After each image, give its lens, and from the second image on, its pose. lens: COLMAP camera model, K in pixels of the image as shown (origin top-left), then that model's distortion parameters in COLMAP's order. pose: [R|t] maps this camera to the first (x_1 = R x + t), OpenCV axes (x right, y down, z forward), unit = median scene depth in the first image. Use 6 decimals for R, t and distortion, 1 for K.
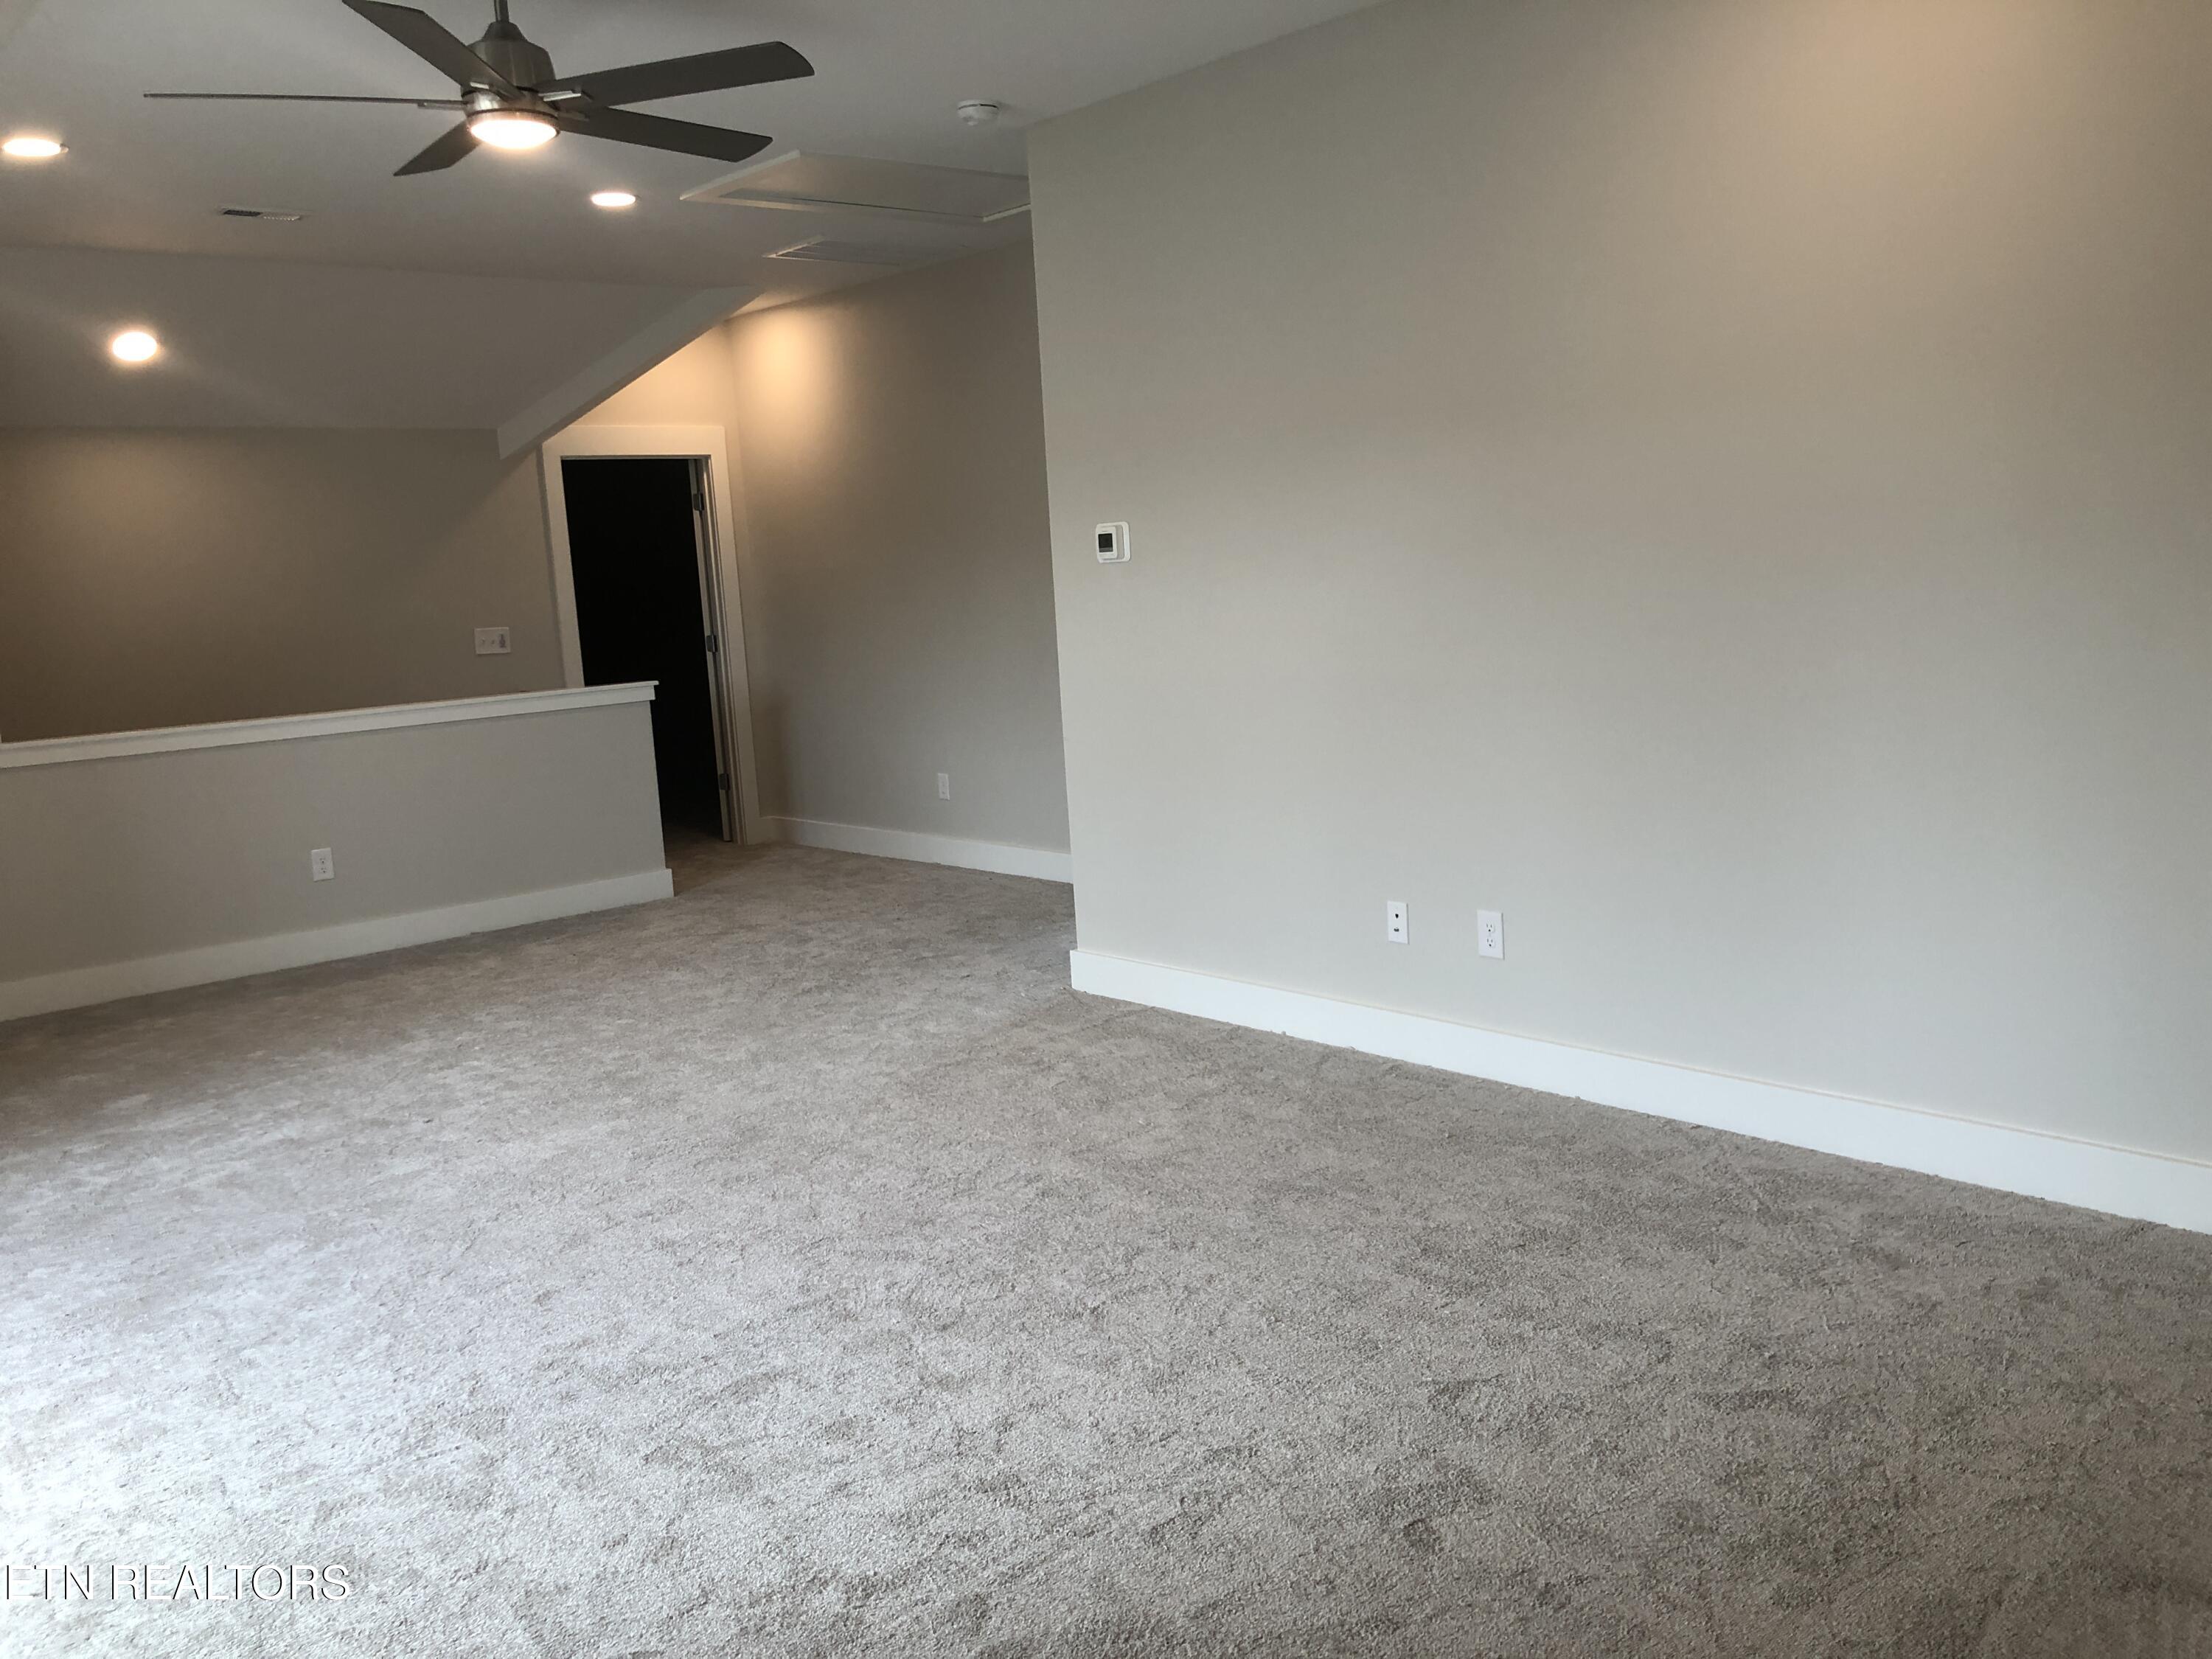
lens RADIAL K [[1806.4, 0, 1117.7], [0, 1806.4, 820.0], [0, 0, 1]] dist [0.034286, -0.038283]
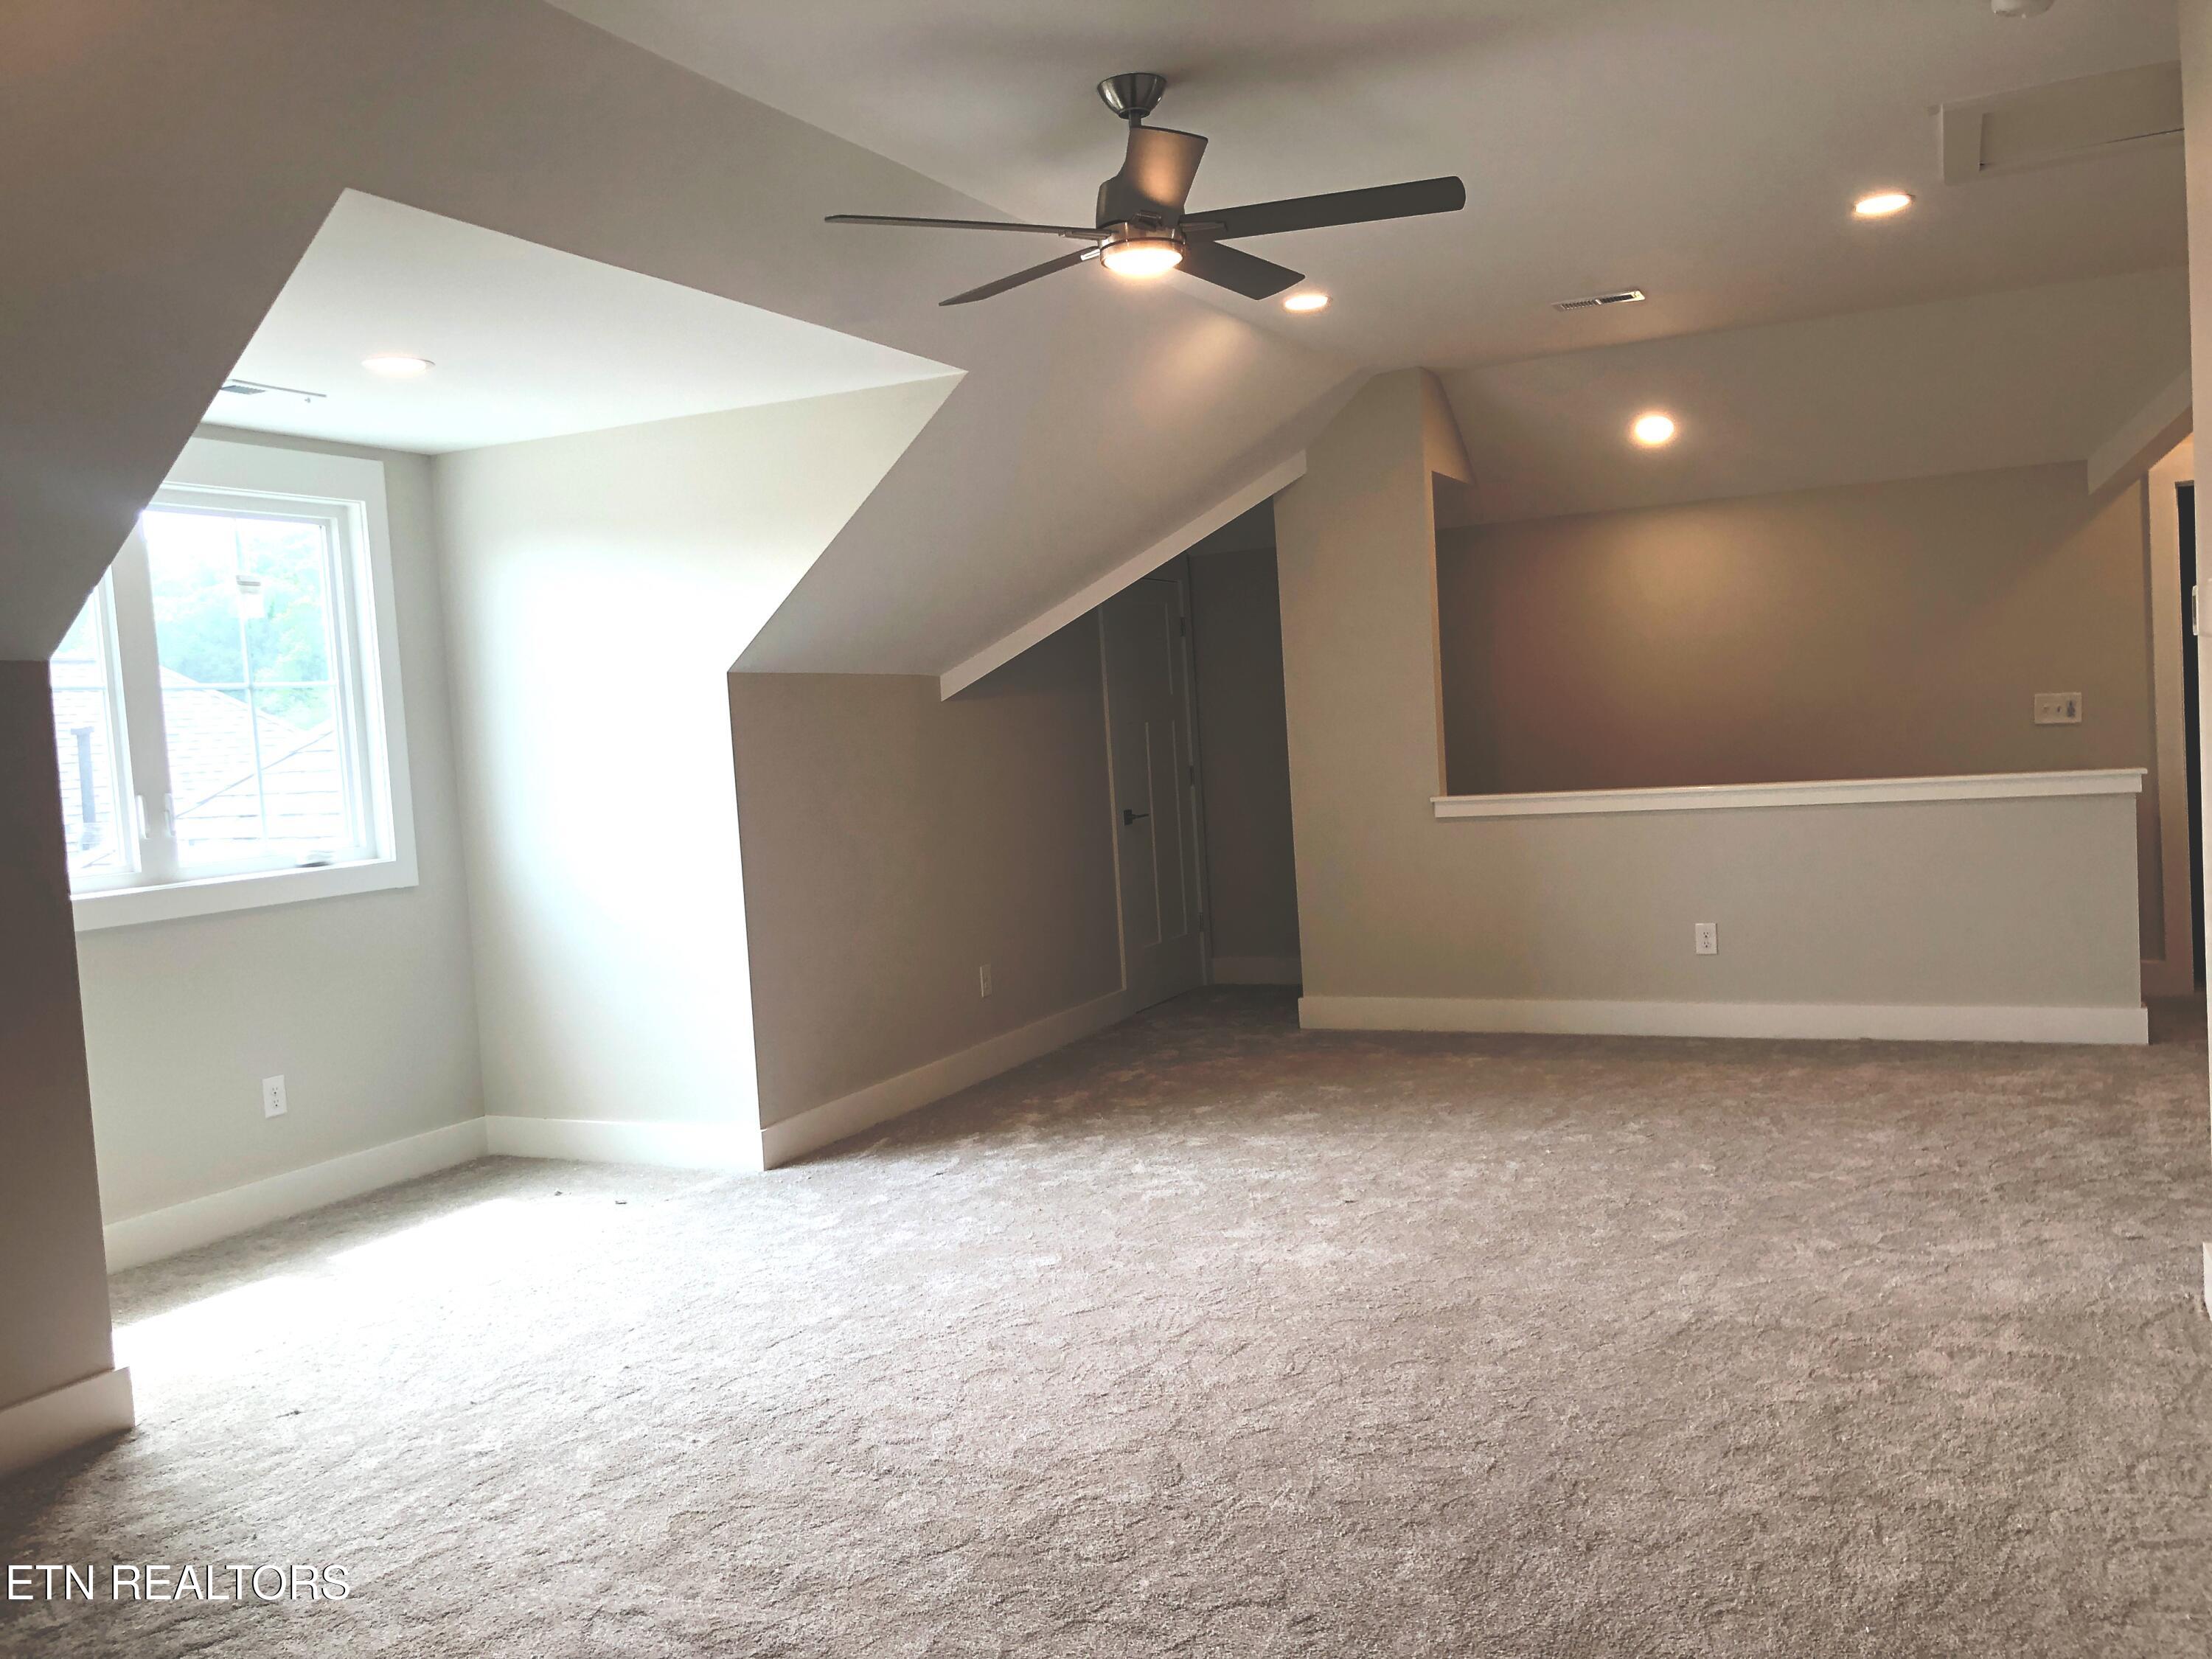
lens RADIAL K [[1806.4, 0, 1115.3], [0, 1806.4, 839.9], [0, 0, 1]] dist [0.034286, -0.038283]
pose [[0.389278, 0.095917, -0.916113, 0.499145], [-0.093720, 0.993527, 0.064199, -0.092912], [0.916340, 0.060867, 0.395747, 0.475666]]
